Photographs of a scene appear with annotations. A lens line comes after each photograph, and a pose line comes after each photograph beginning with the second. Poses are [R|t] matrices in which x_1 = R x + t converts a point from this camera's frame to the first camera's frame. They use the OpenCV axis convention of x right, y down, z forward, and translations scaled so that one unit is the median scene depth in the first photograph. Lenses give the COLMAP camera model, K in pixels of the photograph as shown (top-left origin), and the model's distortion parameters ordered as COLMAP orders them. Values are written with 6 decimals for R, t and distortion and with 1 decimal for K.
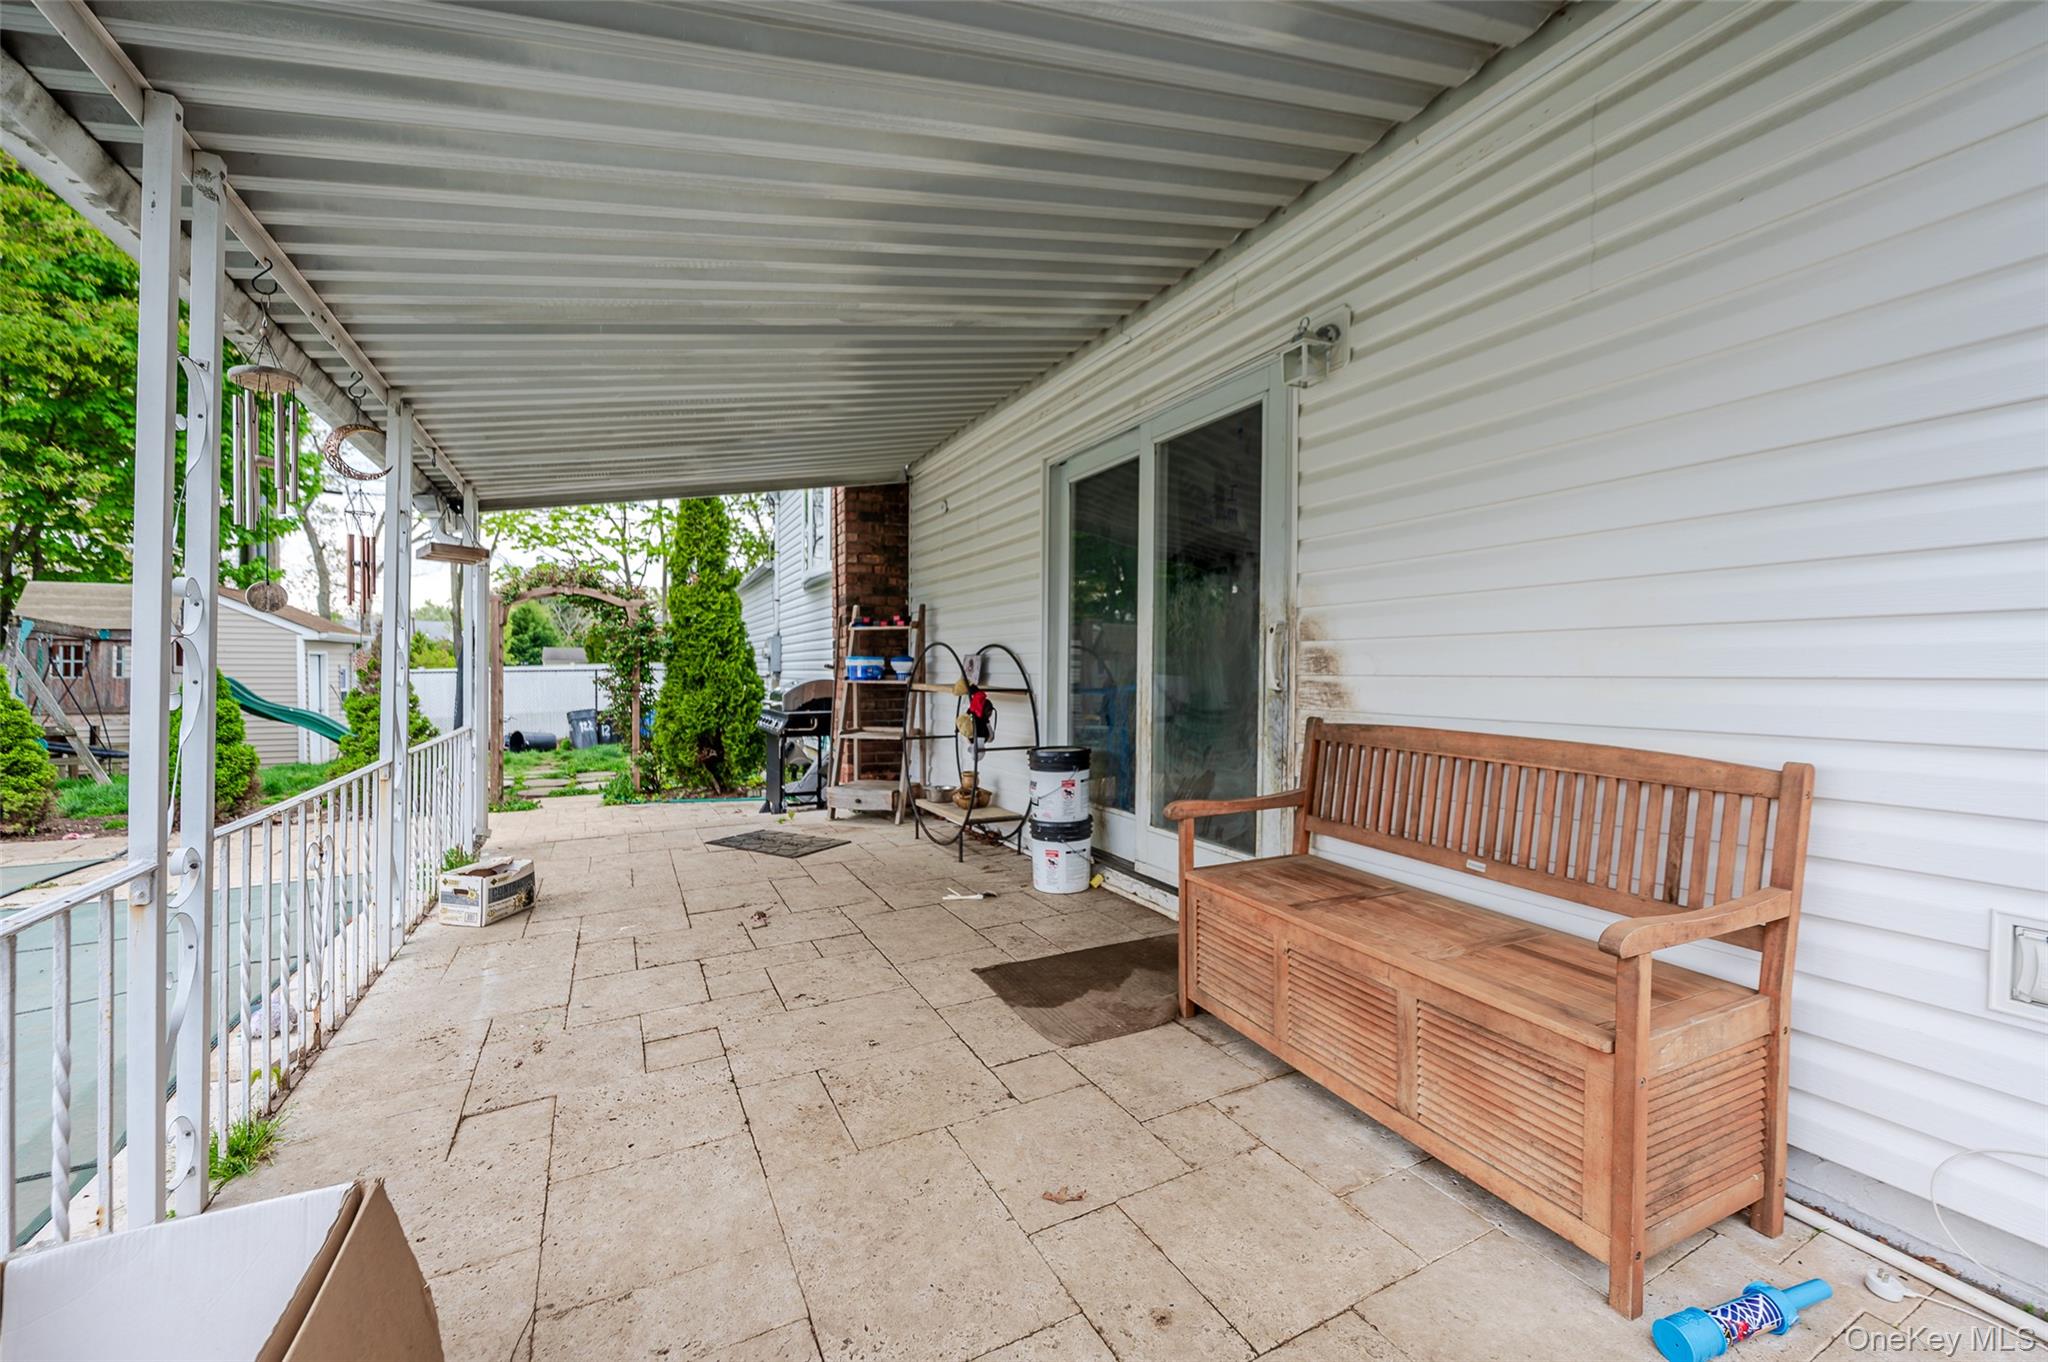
lens RADIAL K [[807.9, 0, 1032.0], [0, 807.9, 678.5], [0, 0, 1]] dist [-0.002550, 0.000031]
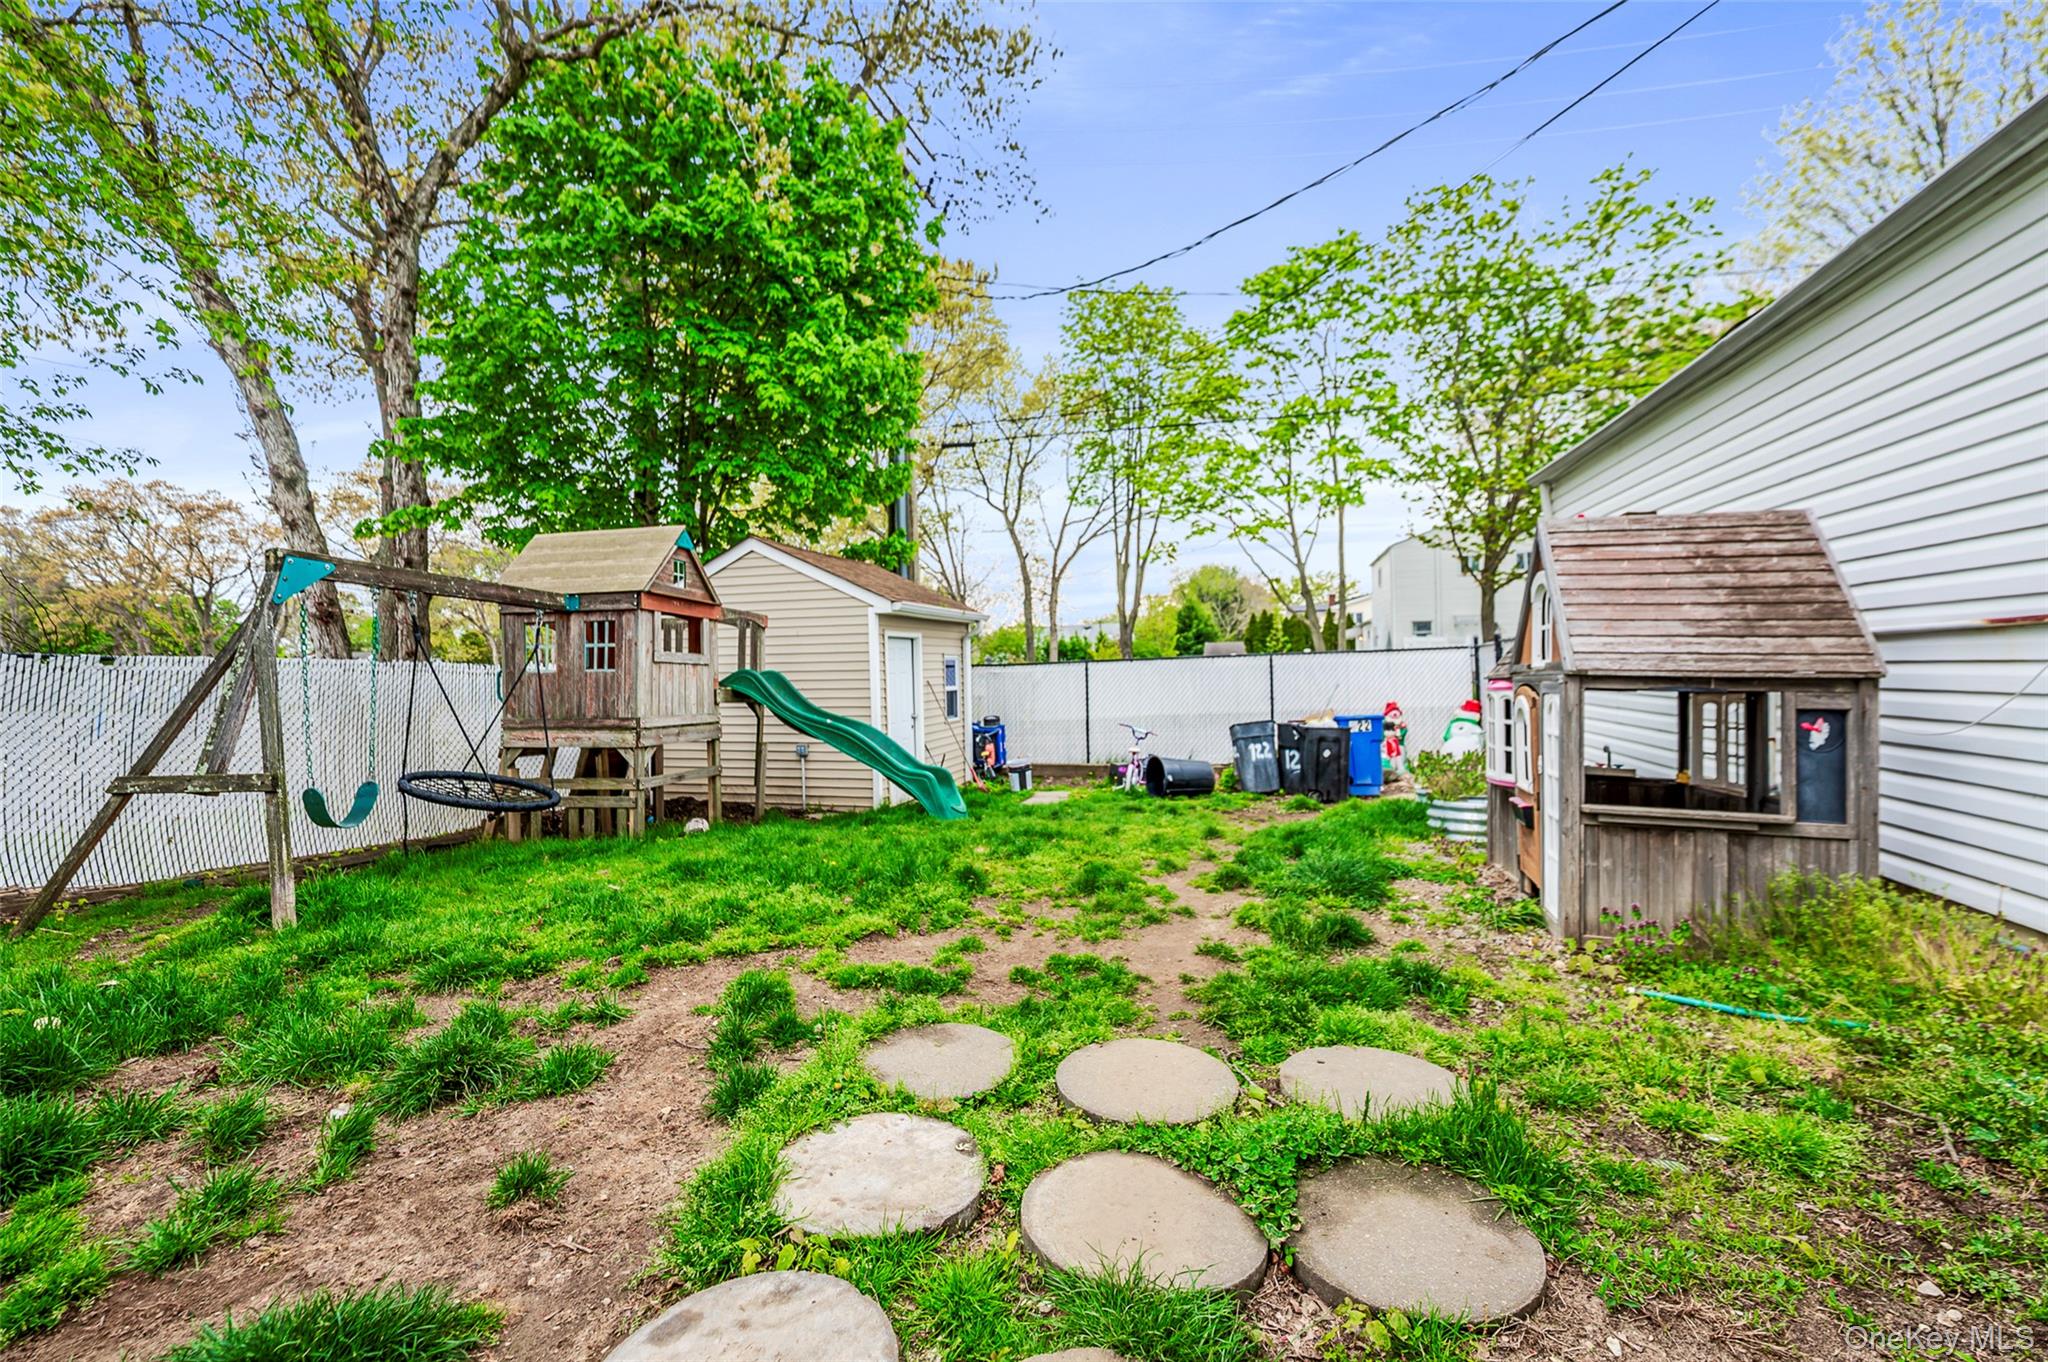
lens RADIAL K [[807.9, 0, 1027.9], [0, 807.9, 673.2], [0, 0, 1]] dist [-0.002550, 0.000031]
pose [[0.721345, -0.018354, -0.692333, -0.274756], [0.018010, 0.999808, -0.007740, 0.006817], [0.692342, -0.006886, 0.721537, 0.476227]]
